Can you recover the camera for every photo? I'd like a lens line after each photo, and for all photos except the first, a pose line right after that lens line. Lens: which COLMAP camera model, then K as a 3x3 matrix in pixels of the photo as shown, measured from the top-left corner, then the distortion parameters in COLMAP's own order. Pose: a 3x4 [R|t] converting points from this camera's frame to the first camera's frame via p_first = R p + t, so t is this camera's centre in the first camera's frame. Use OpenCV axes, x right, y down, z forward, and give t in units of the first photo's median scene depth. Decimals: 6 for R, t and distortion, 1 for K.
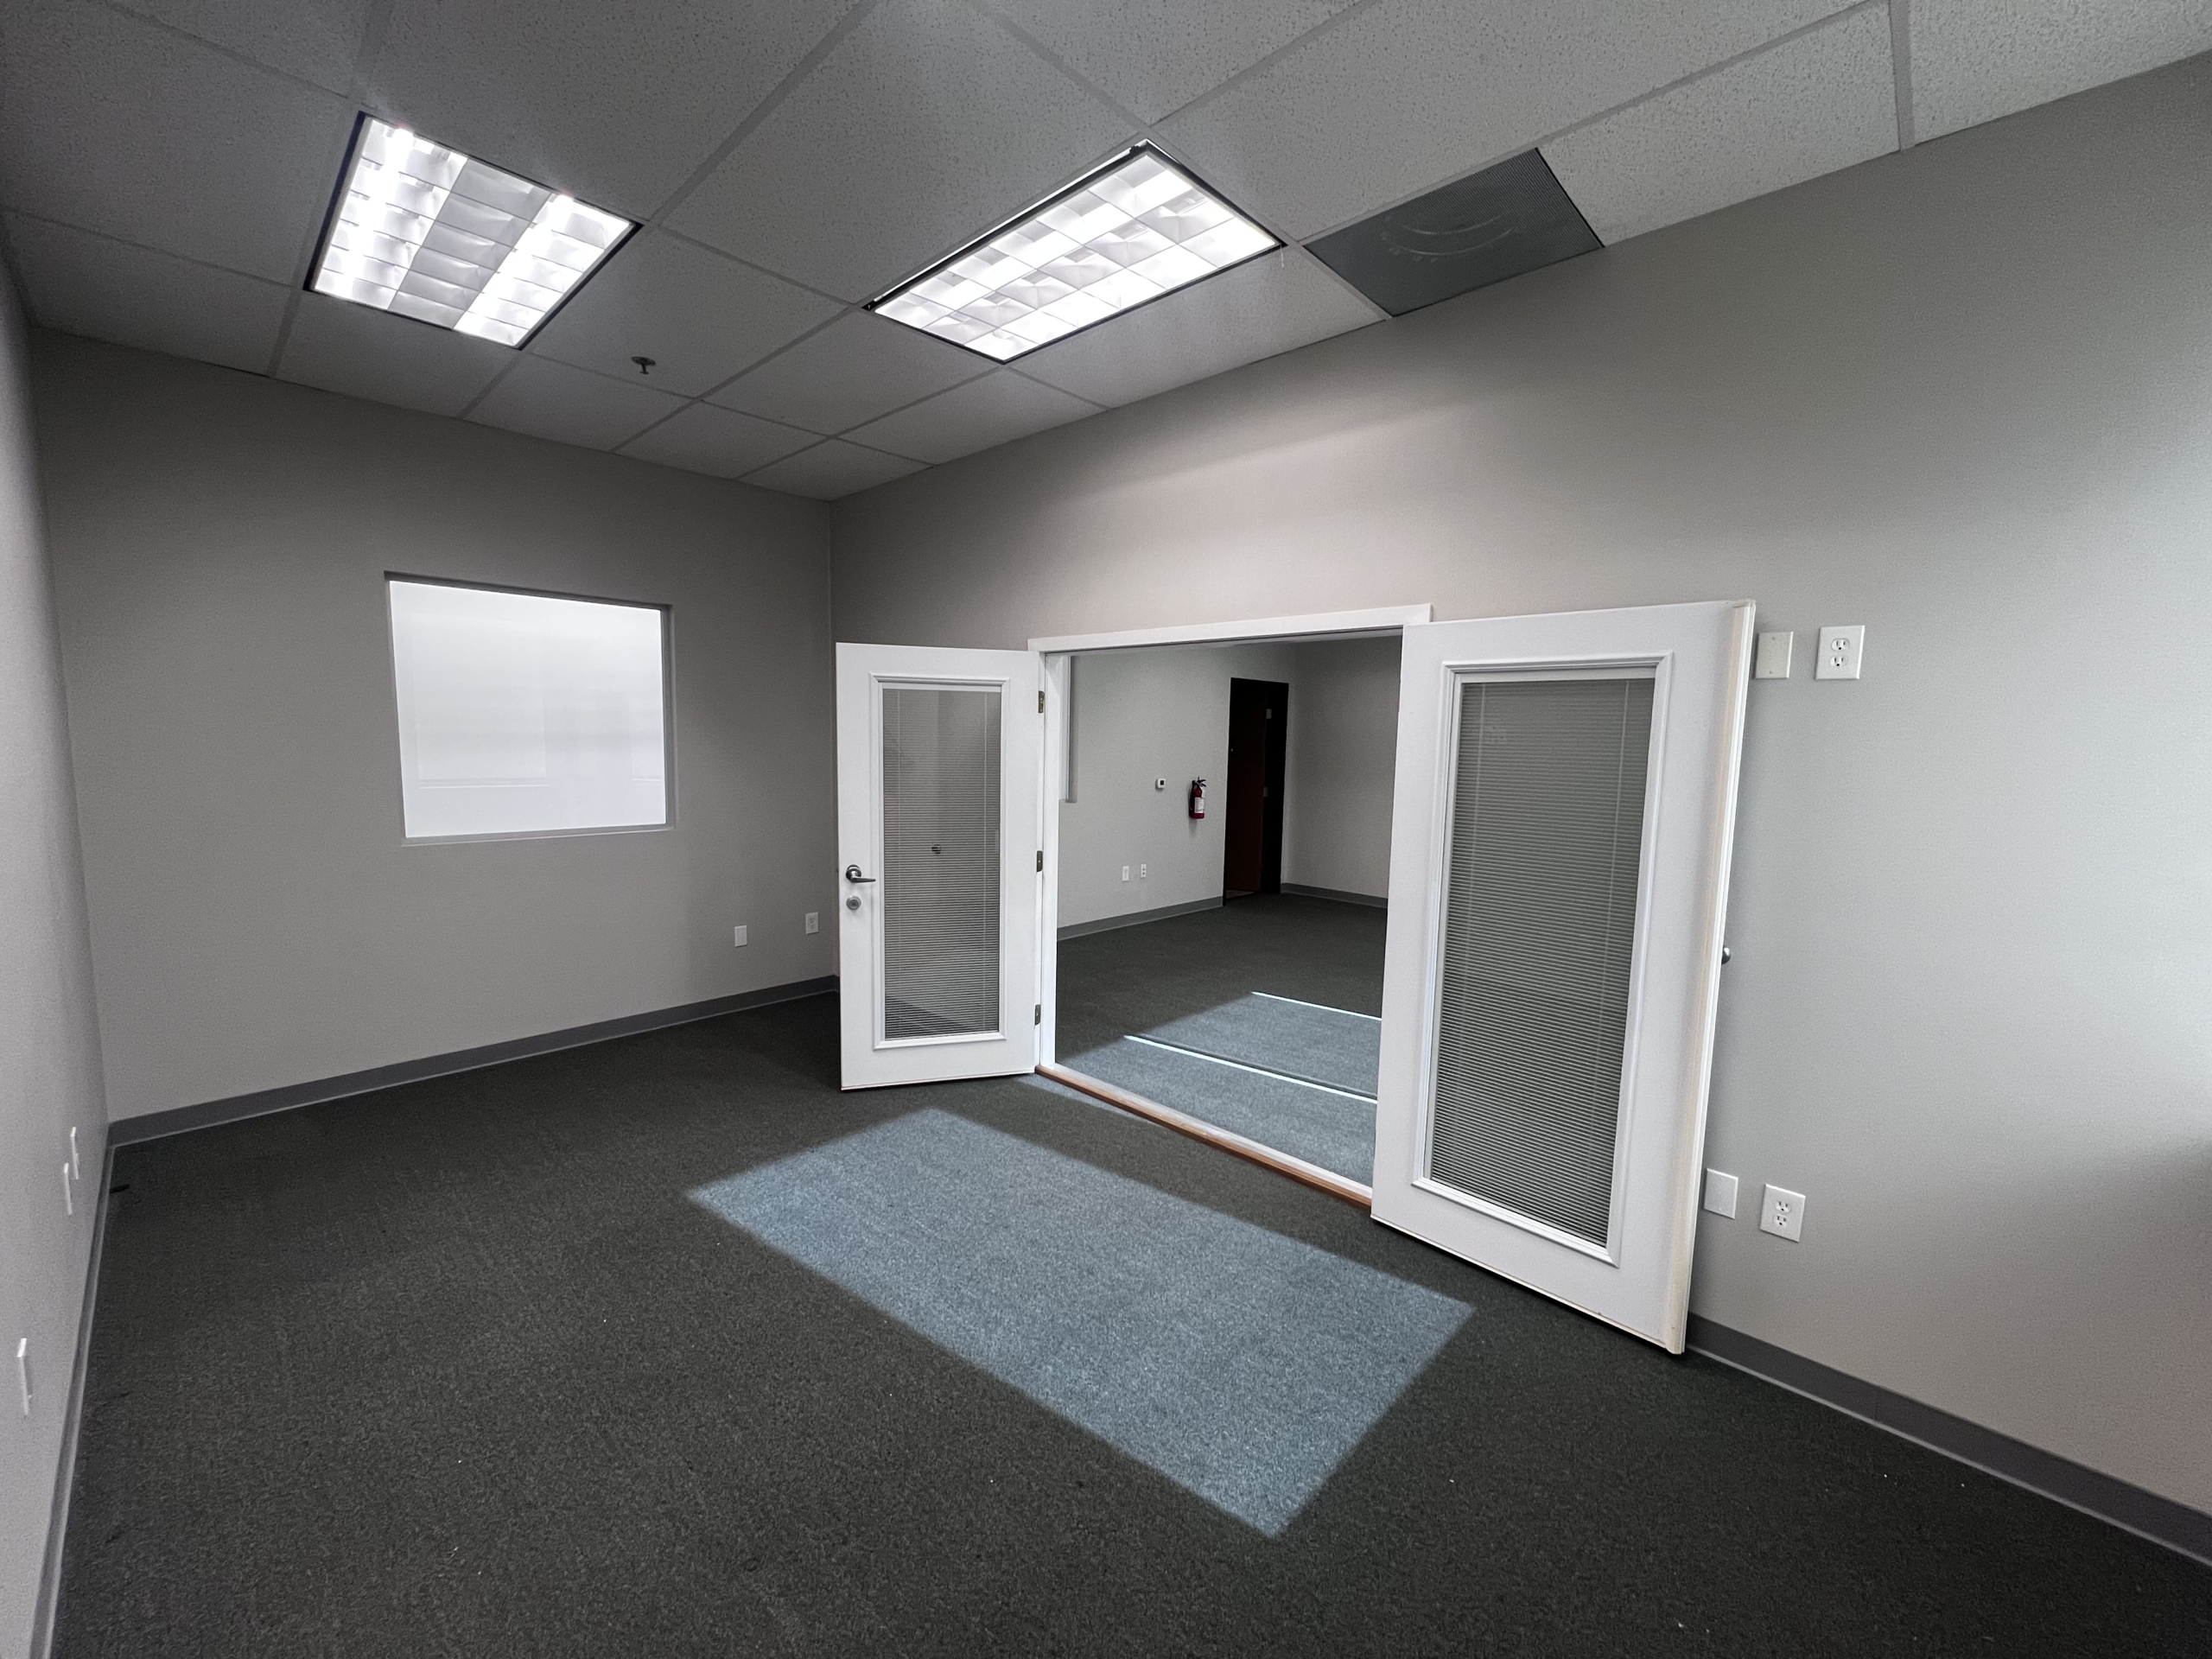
lens RADIAL K [[882.3, 0, 1105.0], [0, 882.3, 823.3], [0, 0, 1]] dist [-0.000336, -0.000559]
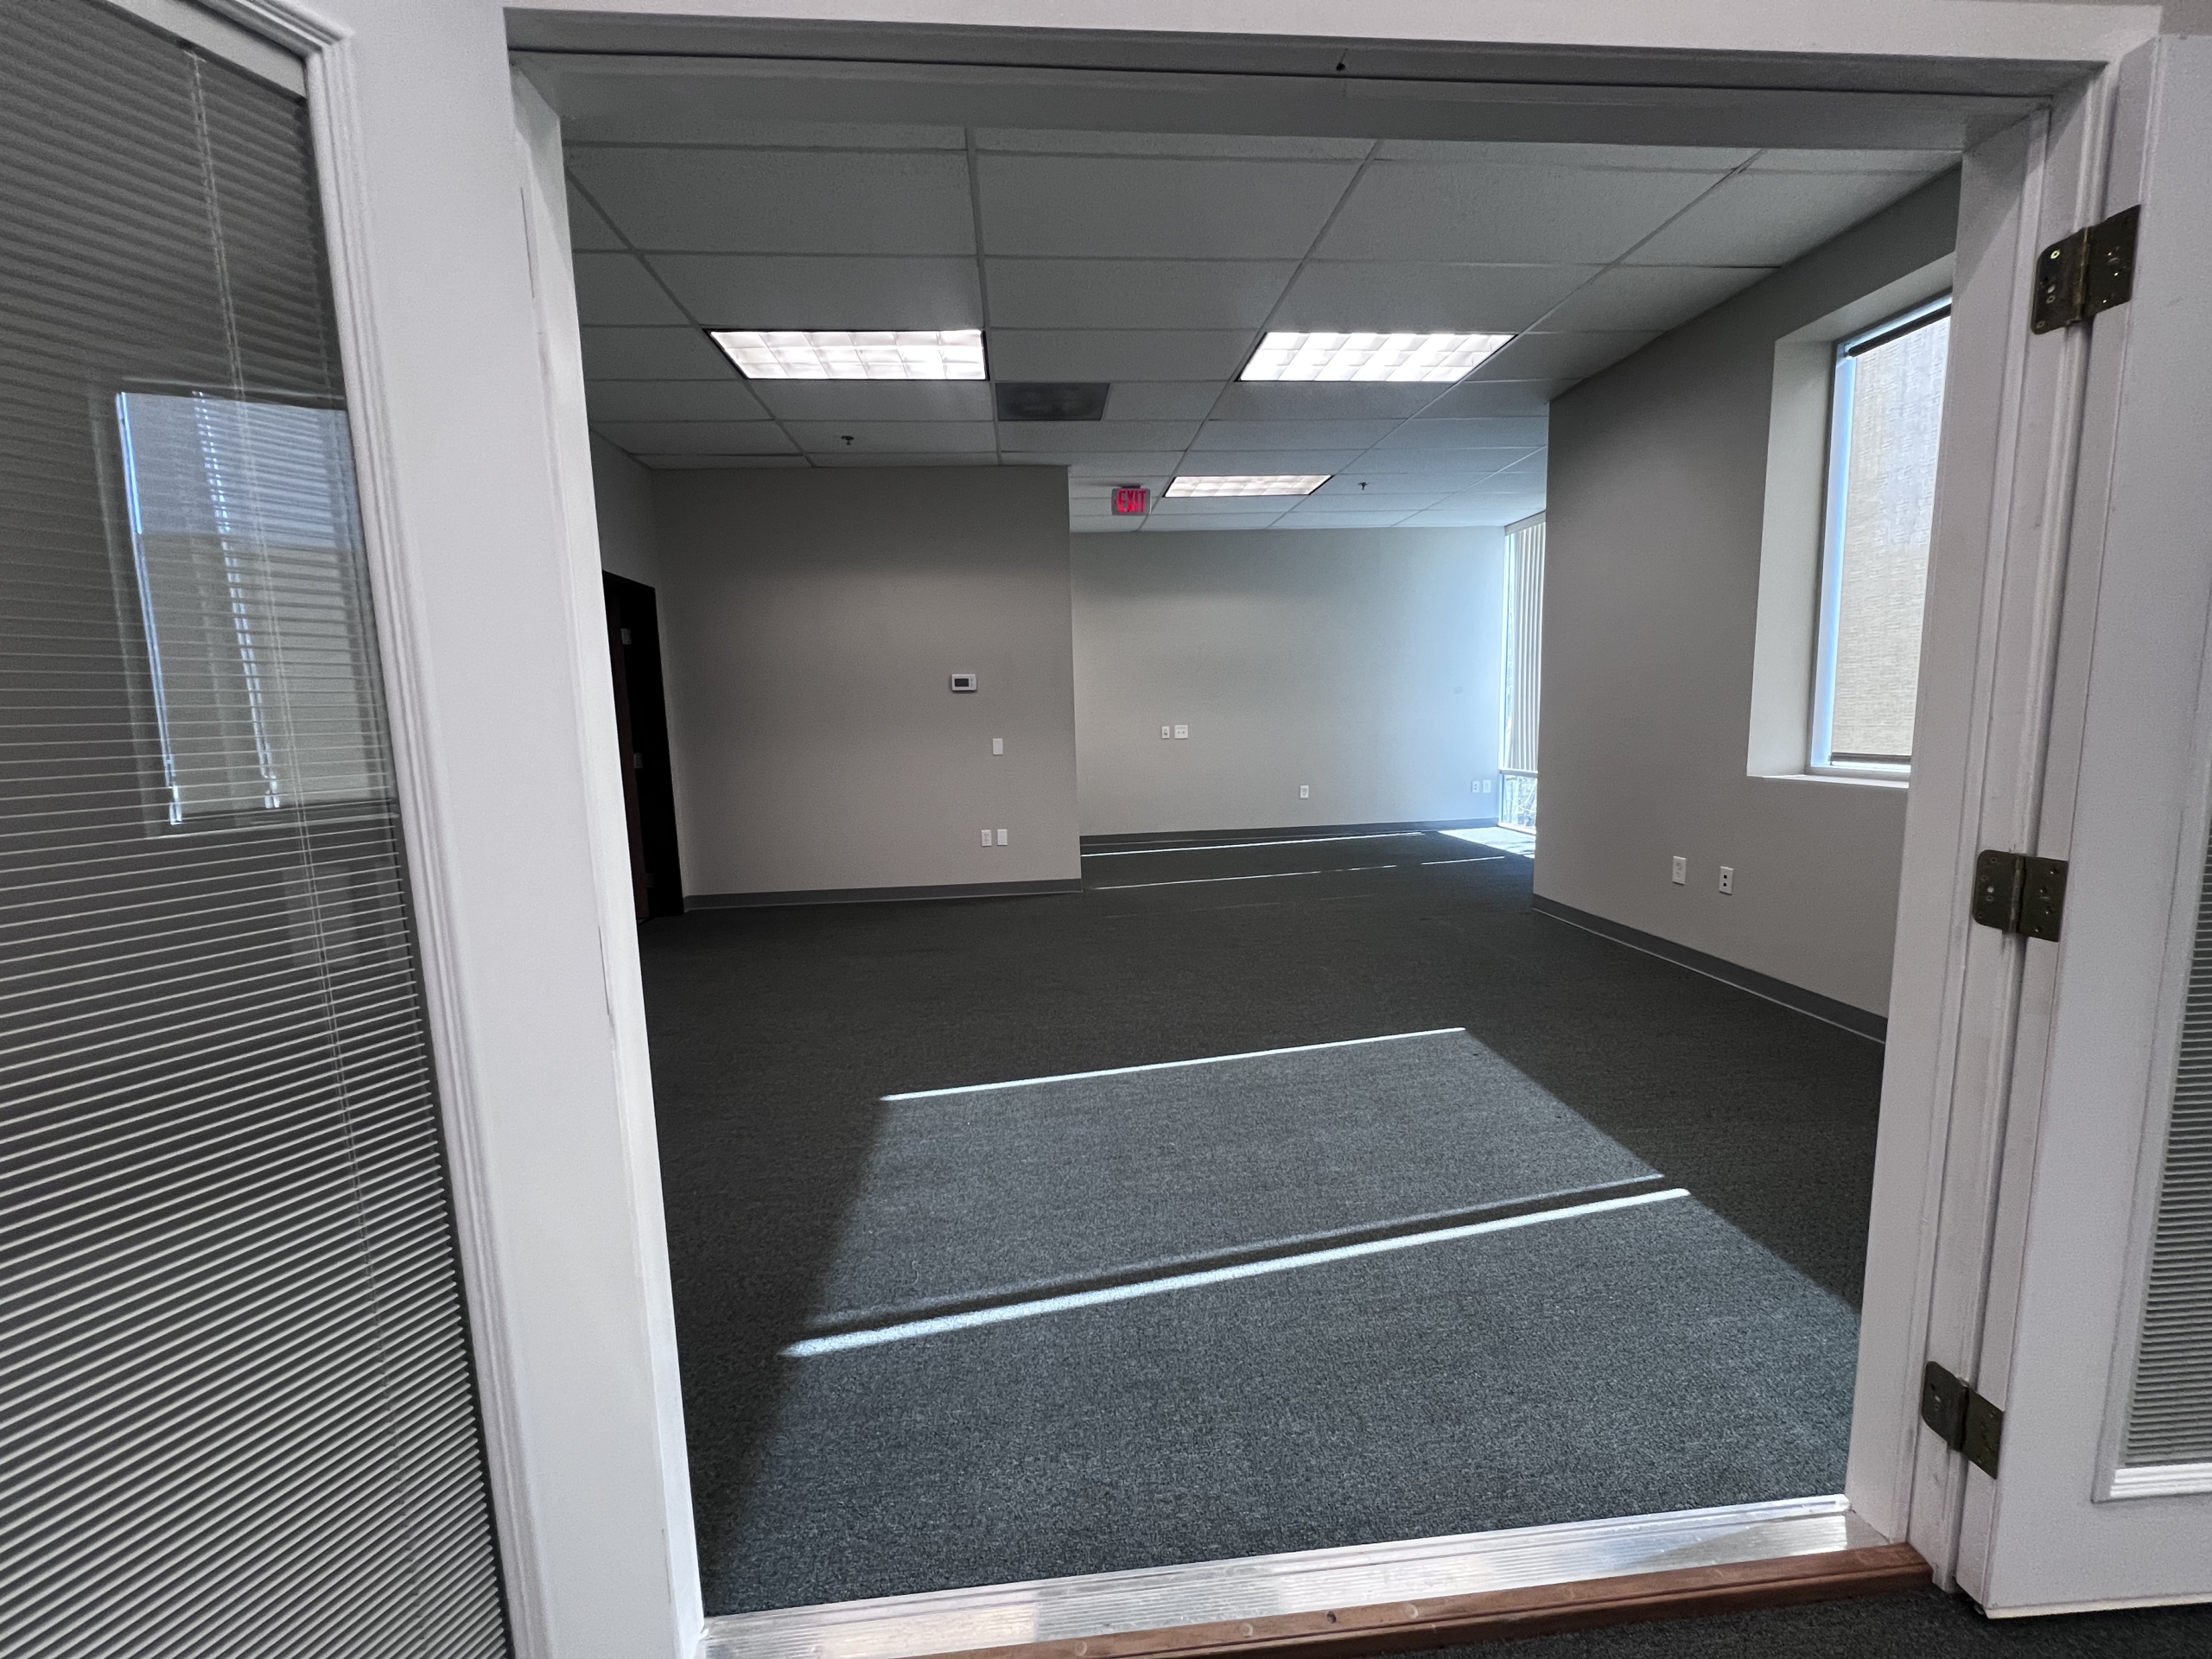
lens RADIAL K [[882.3, 0, 1105.0], [0, 882.3, 823.3], [0, 0, 1]] dist [-0.000336, -0.000559]
pose [[0.658836, -0.134131, 0.740232, -0.082194], [0.118899, 0.990175, 0.073597, 0.002564], [-0.742831, 0.039524, 0.668311, 0.380450]]
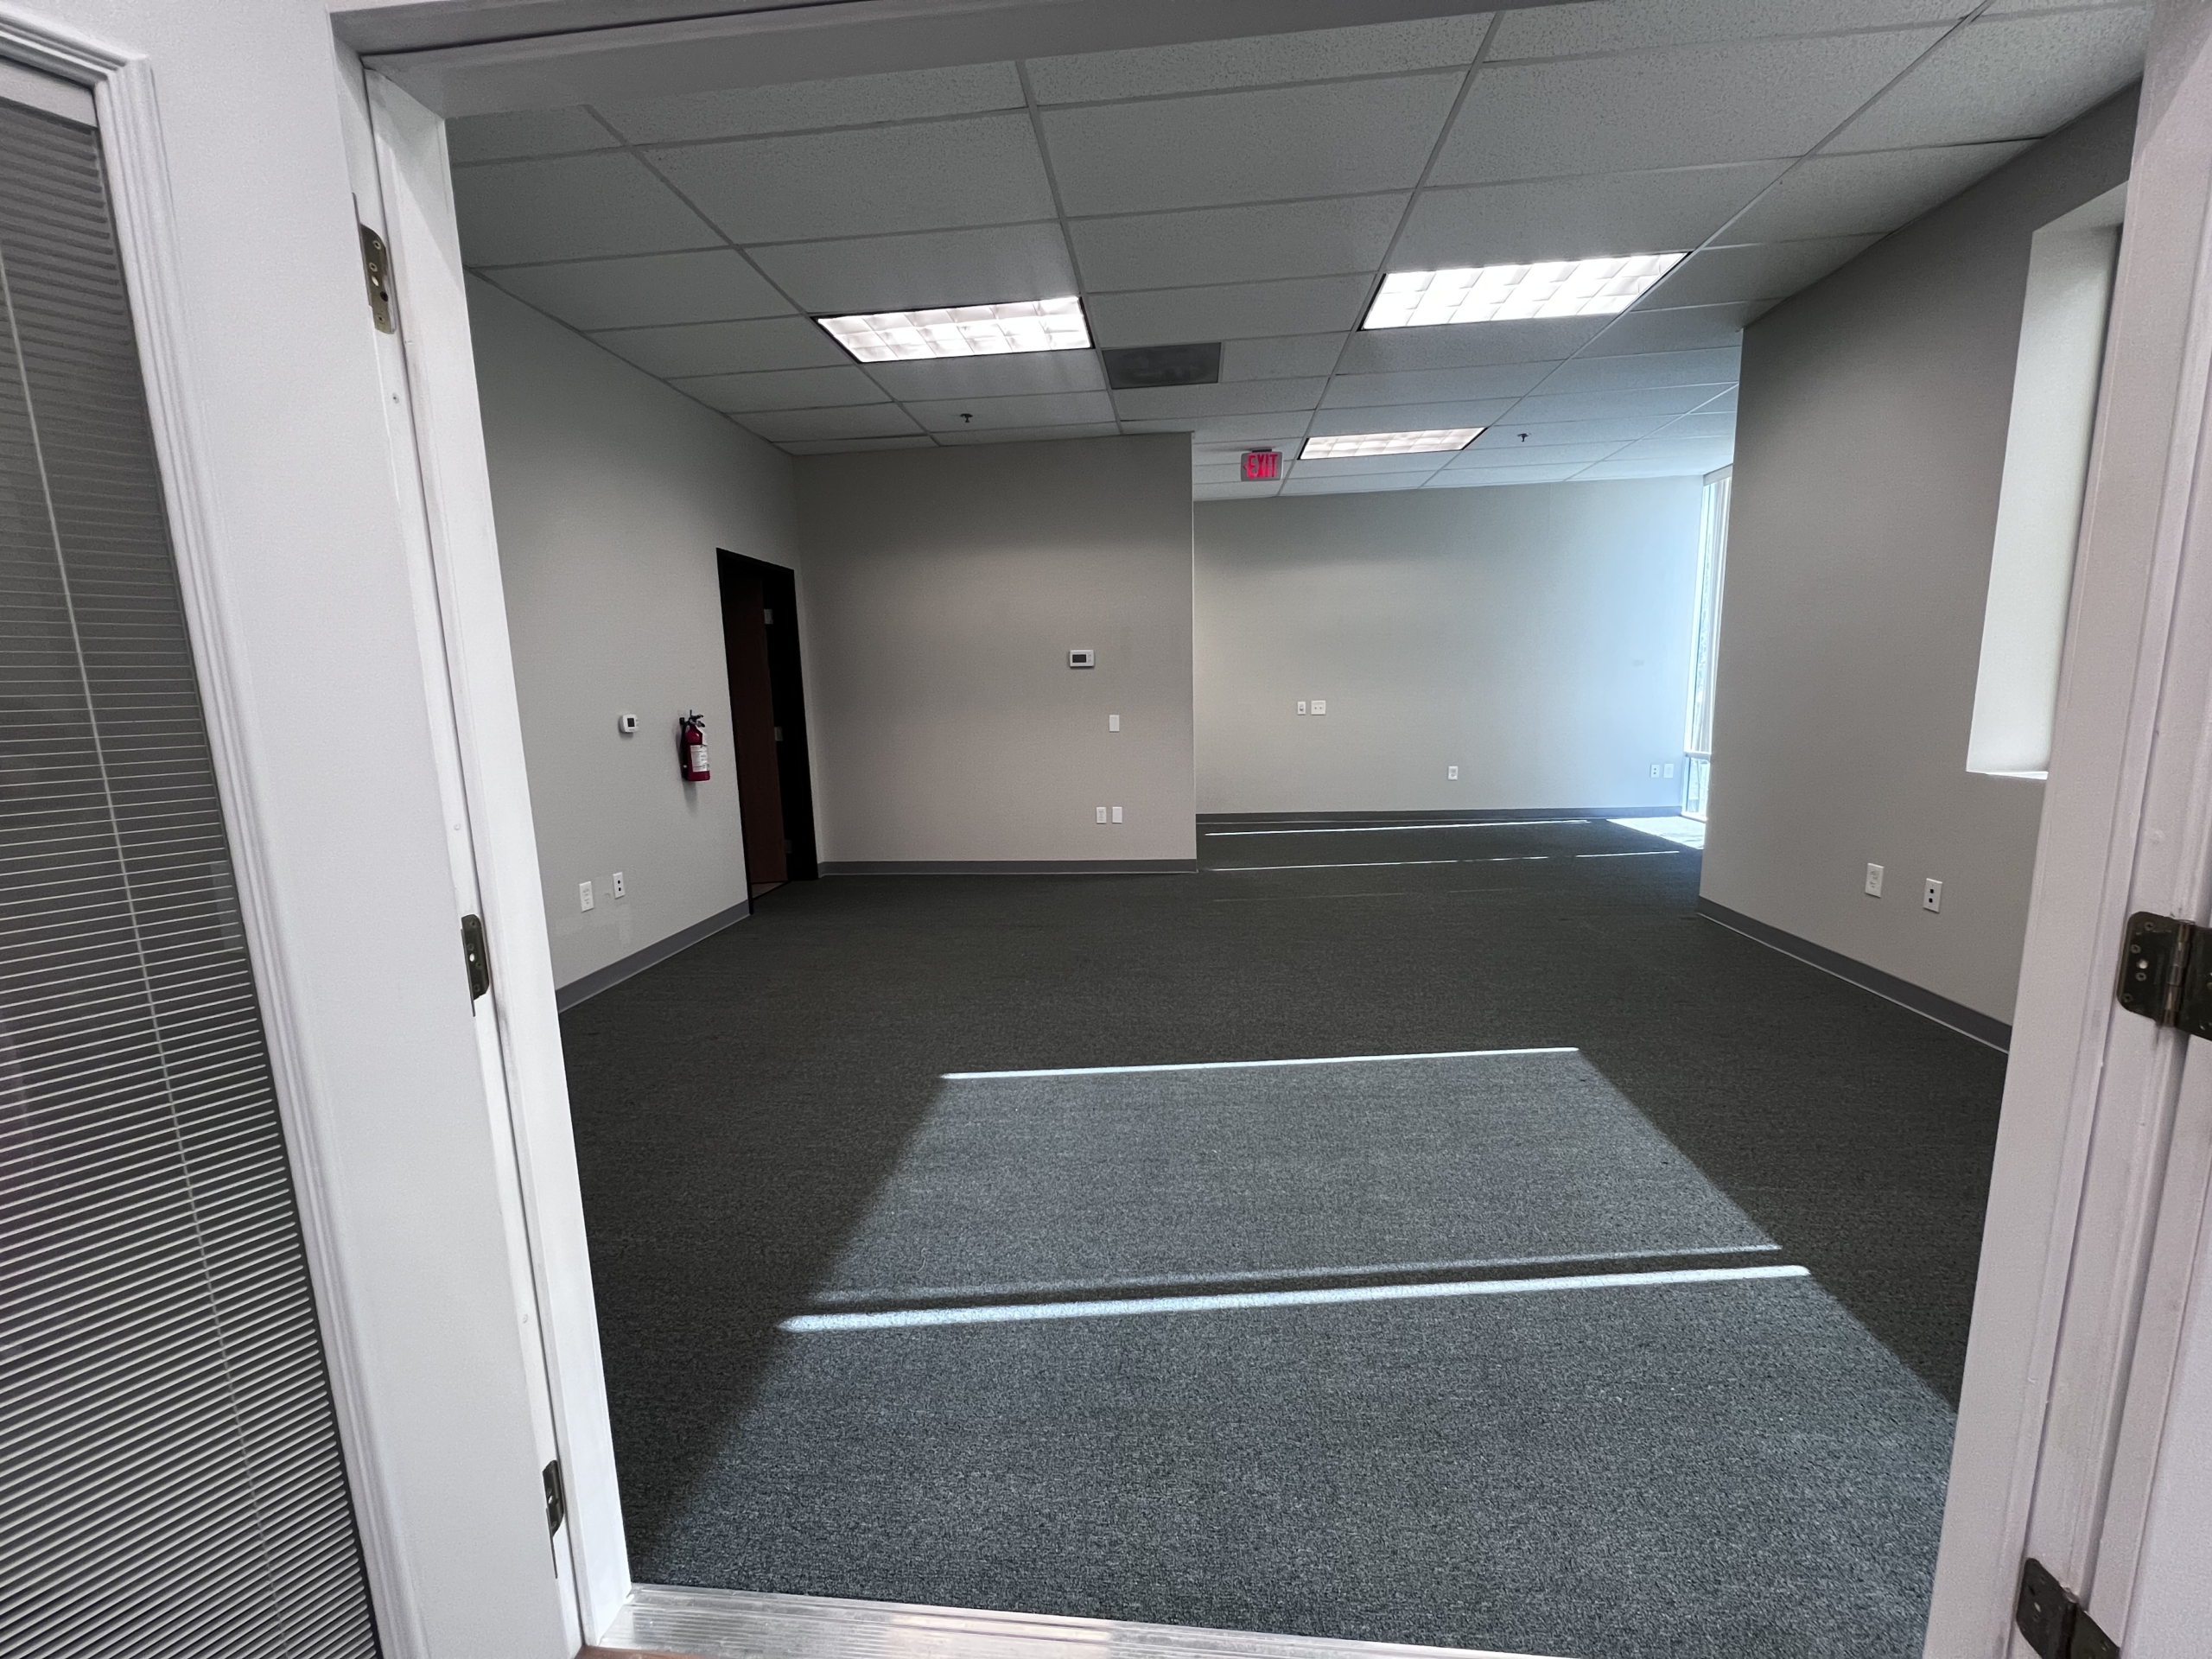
lens RADIAL K [[882.3, 0, 1105.0], [0, 882.3, 823.3], [0, 0, 1]] dist [-0.000336, -0.000559]
pose [[0.786941, -0.136896, 0.601650, -0.041538], [0.107132, 0.990582, 0.085266, 0.001566], [-0.607657, -0.002643, 0.794196, 0.360962]]
